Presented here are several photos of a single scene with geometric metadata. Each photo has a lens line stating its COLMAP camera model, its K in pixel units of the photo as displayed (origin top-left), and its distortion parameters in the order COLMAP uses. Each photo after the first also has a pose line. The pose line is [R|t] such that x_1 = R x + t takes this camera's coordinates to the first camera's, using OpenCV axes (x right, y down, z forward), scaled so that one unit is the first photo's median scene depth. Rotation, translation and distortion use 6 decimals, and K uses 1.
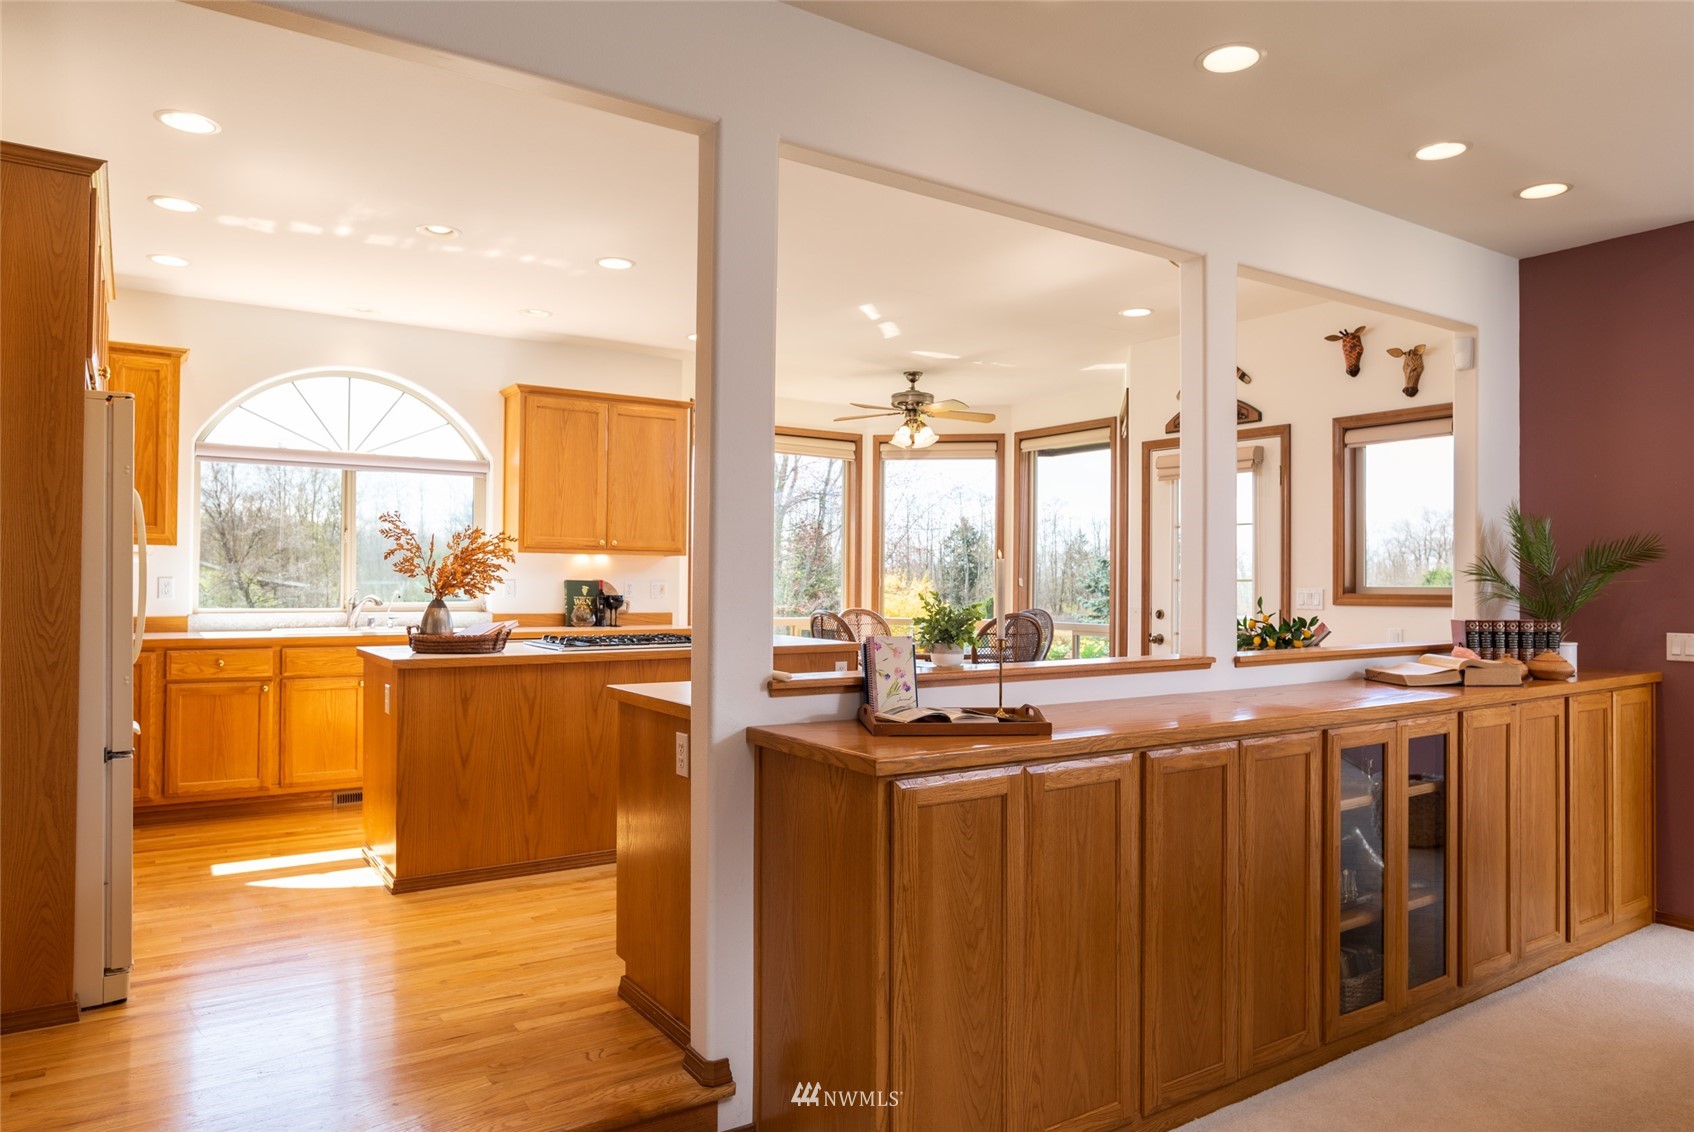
lens RADIAL K [[1096.4, 0, 847.0], [0, 1096.4, 566.0], [0, 0, 1]] dist [-0.040631, -0.000089]
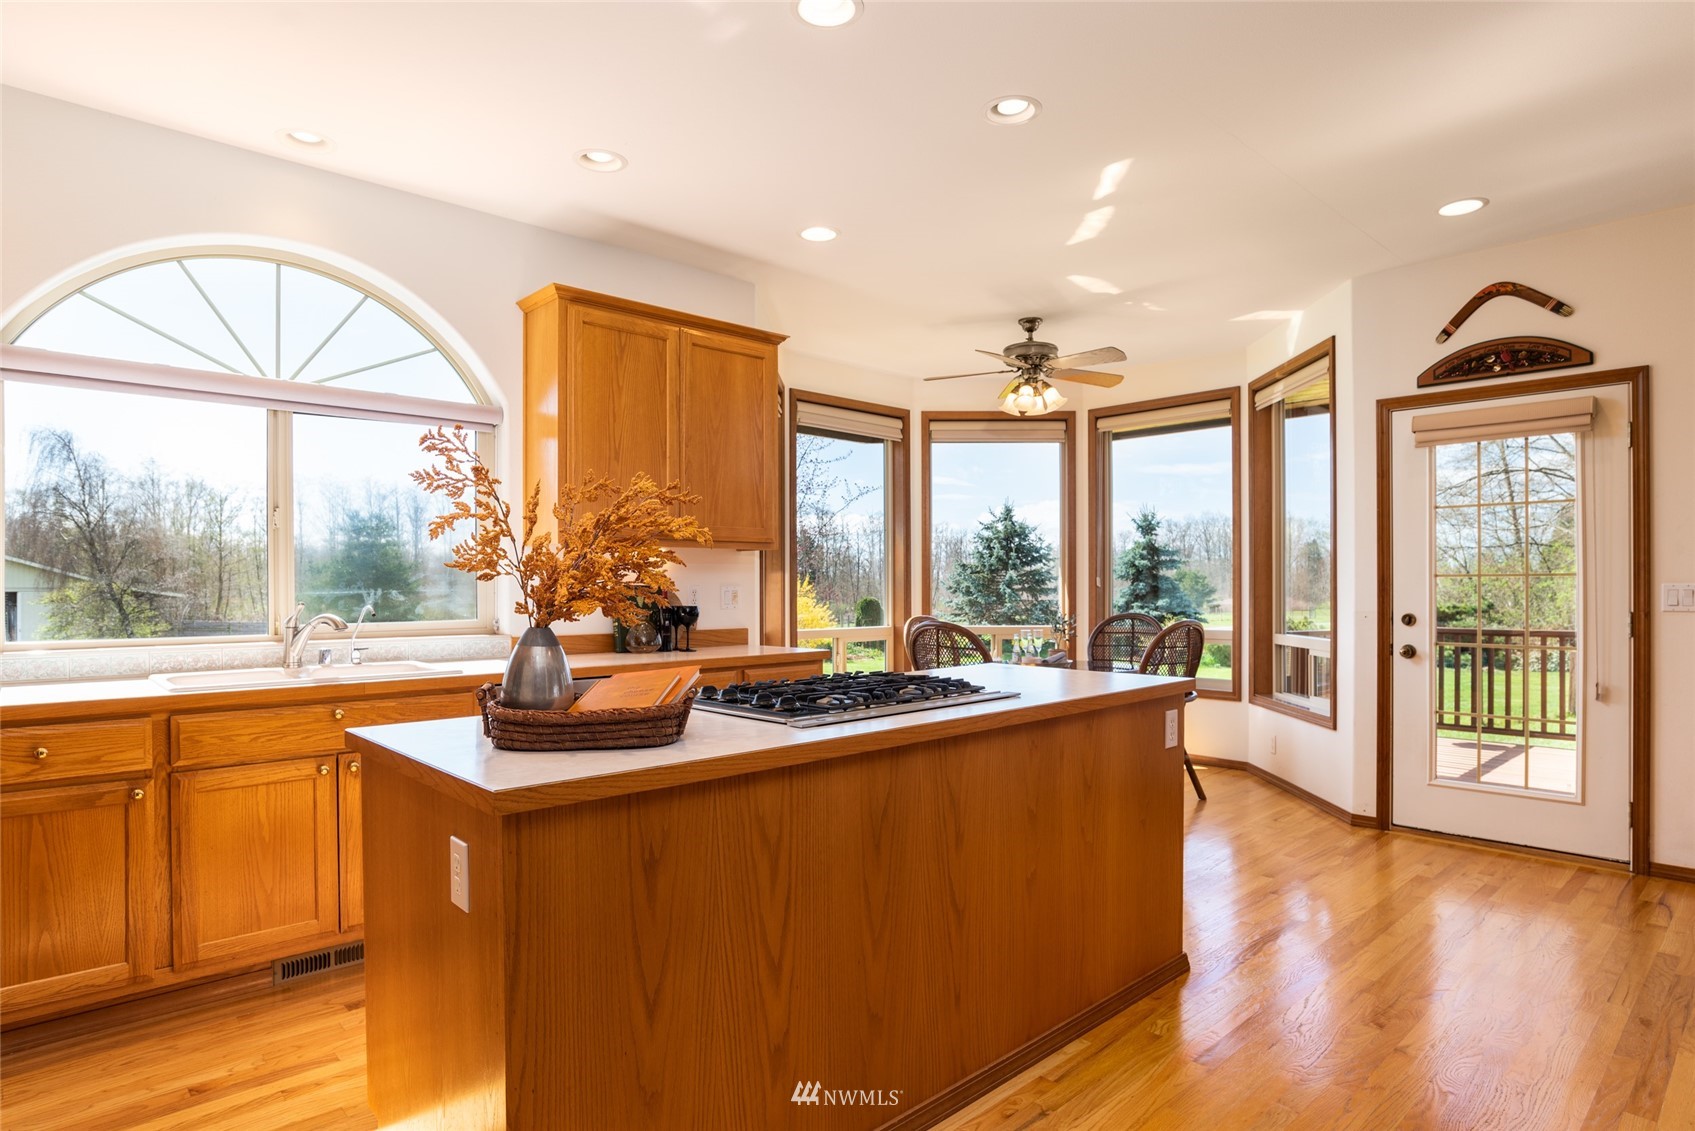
lens RADIAL K [[936.5, 0, 836.8], [0, 936.5, 588.0], [0, 0, 1]] dist [-0.045412, 0.015521]
pose [[0.987717, -0.011637, 0.155820, -0.219650], [0.008954, 0.999800, 0.017909, 0.005697], [-0.155998, -0.016293, 0.987623, 0.414701]]
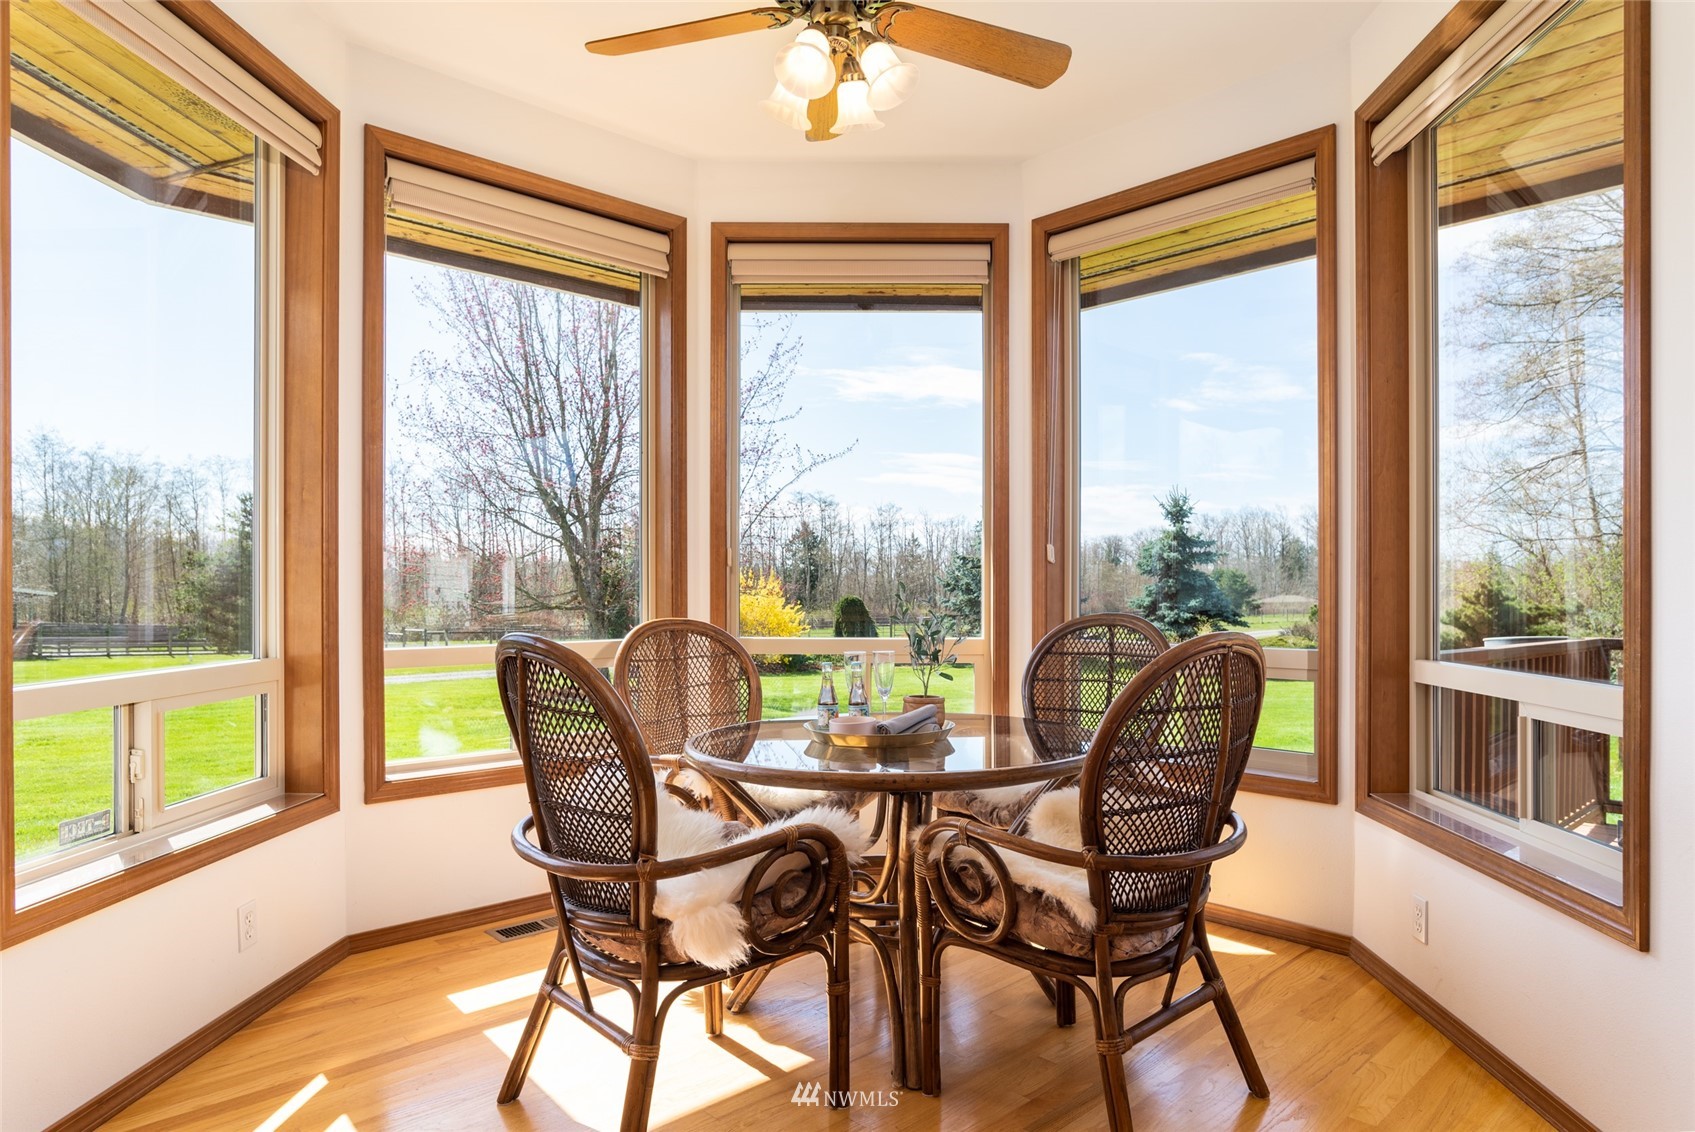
lens RADIAL K [[1004.1, 0, 882.3], [0, 1004.1, 589.3], [0, 0, 1]] dist [-0.030856, -0.000091]
pose [[0.982557, -0.010115, 0.185687, 0.022090], [0.006602, 0.999787, 0.019529, 0.028270], [-0.185845, -0.017963, 0.982415, 0.838309]]
